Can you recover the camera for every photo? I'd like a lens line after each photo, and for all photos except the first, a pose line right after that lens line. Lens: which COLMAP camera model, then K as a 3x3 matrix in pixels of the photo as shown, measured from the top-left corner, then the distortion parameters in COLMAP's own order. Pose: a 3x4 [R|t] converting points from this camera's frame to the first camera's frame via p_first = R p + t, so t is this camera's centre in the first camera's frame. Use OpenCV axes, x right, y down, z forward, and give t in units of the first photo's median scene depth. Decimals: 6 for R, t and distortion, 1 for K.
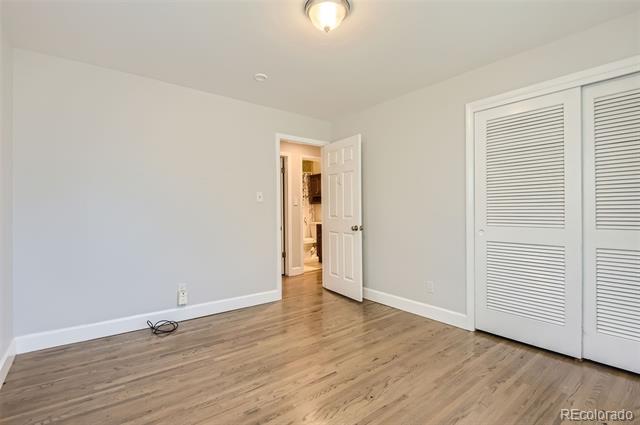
lens RADIAL K [[298.7, 0, 319.8], [0, 298.7, 213.5], [0, 0, 1]] dist [0.001575, -0.004365]
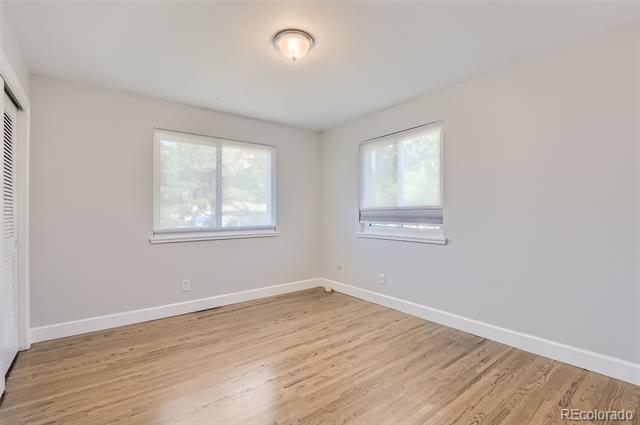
lens RADIAL K [[298.7, 0, 320.0], [0, 298.7, 212.4], [0, 0, 1]] dist [0.001575, -0.004365]
pose [[-0.999951, 0.006162, 0.007707, -0.064816], [0.006175, 0.999980, 0.001630, -0.026862], [-0.007697, 0.001678, -0.999969, 1.832584]]
